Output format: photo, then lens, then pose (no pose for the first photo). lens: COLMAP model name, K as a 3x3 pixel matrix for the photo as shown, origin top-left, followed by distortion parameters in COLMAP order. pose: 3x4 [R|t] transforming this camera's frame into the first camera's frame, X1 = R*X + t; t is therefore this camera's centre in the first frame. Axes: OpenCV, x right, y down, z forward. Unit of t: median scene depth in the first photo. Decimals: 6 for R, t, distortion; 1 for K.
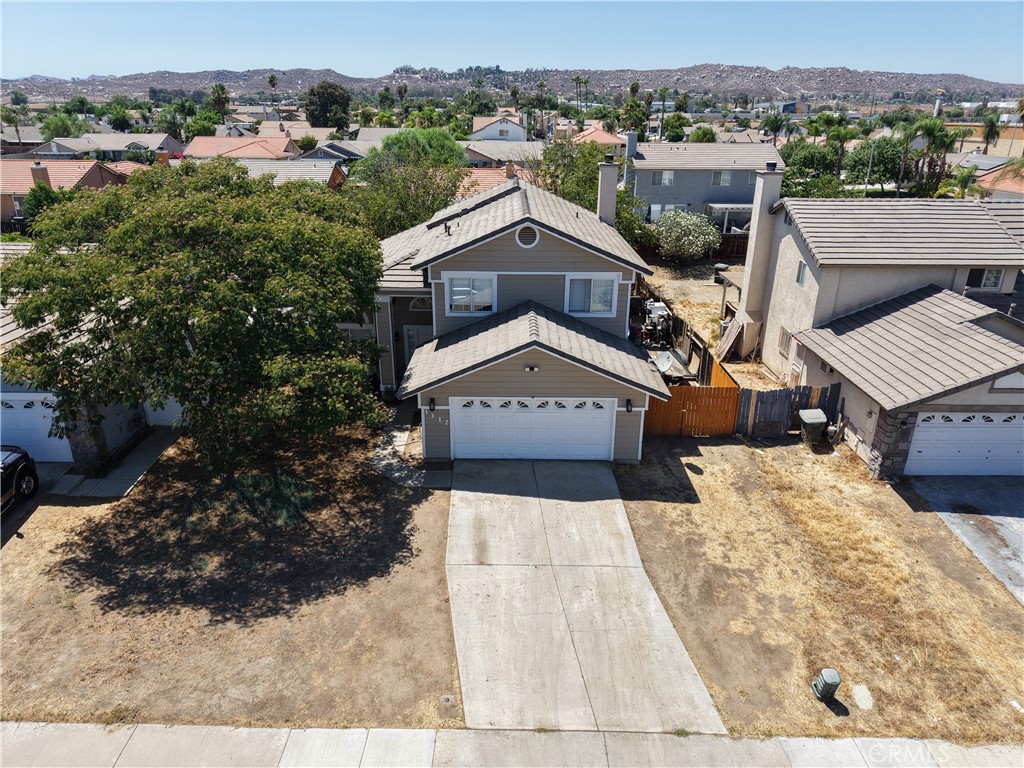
lens RADIAL K [[685.0, 0, 506.4], [0, 685.0, 387.7], [0, 0, 1]] dist [0.033239, -0.030661]
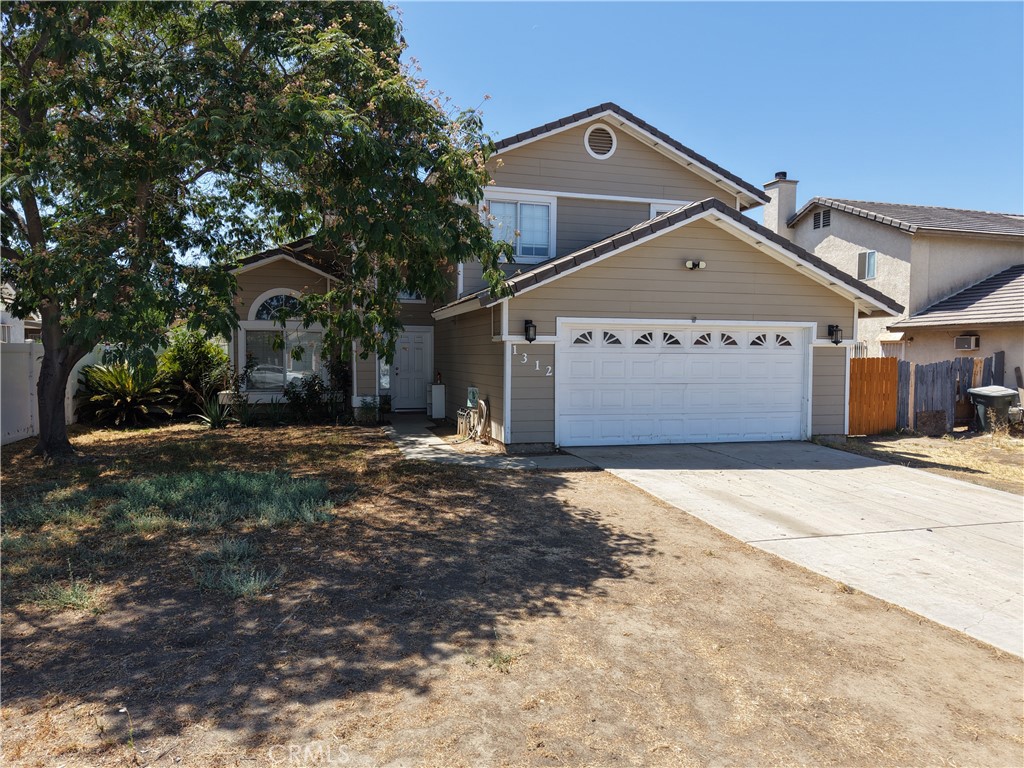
lens RADIAL K [[685.0, 0, 506.4], [0, 685.0, 387.7], [0, 0, 1]] dist [0.033239, -0.030661]
pose [[0.960526, -0.014317, 0.277823, -0.290004], [0.103344, 0.945572, -0.308566, 0.243375], [-0.258284, 0.325096, 0.909726, 0.547633]]
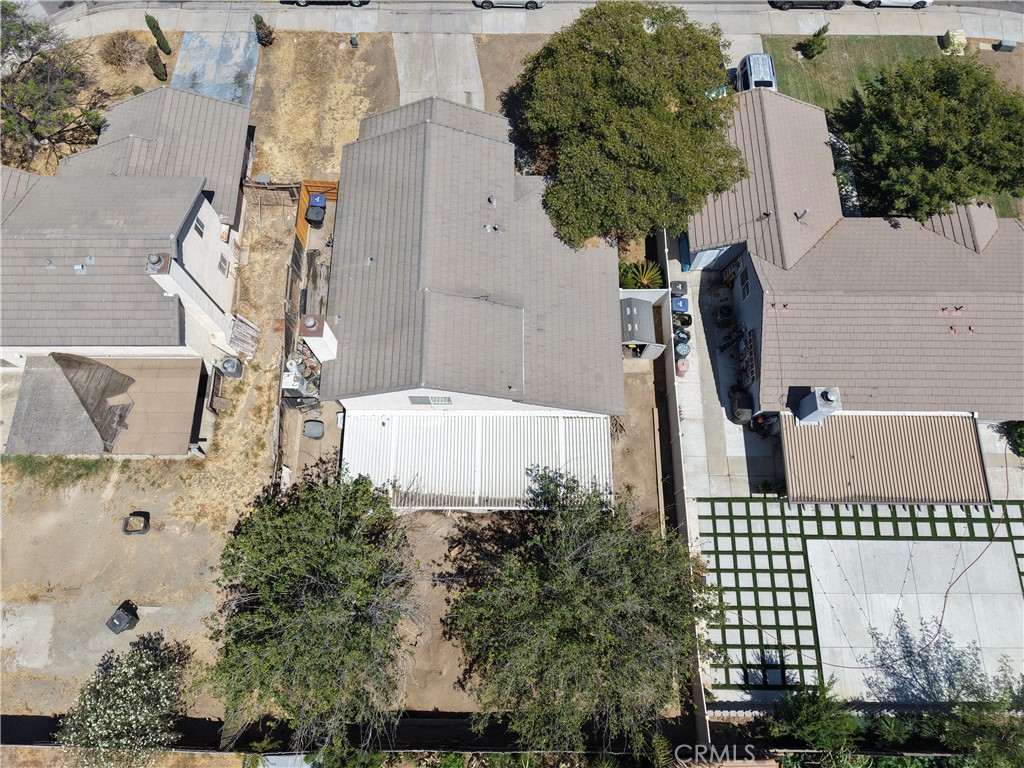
lens RADIAL K [[685.0, 0, 506.4], [0, 685.0, 387.7], [0, 0, 1]] dist [0.033239, -0.030661]
pose [[-0.999964, -0.003695, -0.007642, -0.130540], [-0.007402, -0.061078, 0.998106, -1.855505], [-0.004155, 0.998126, 0.061049, 1.605812]]
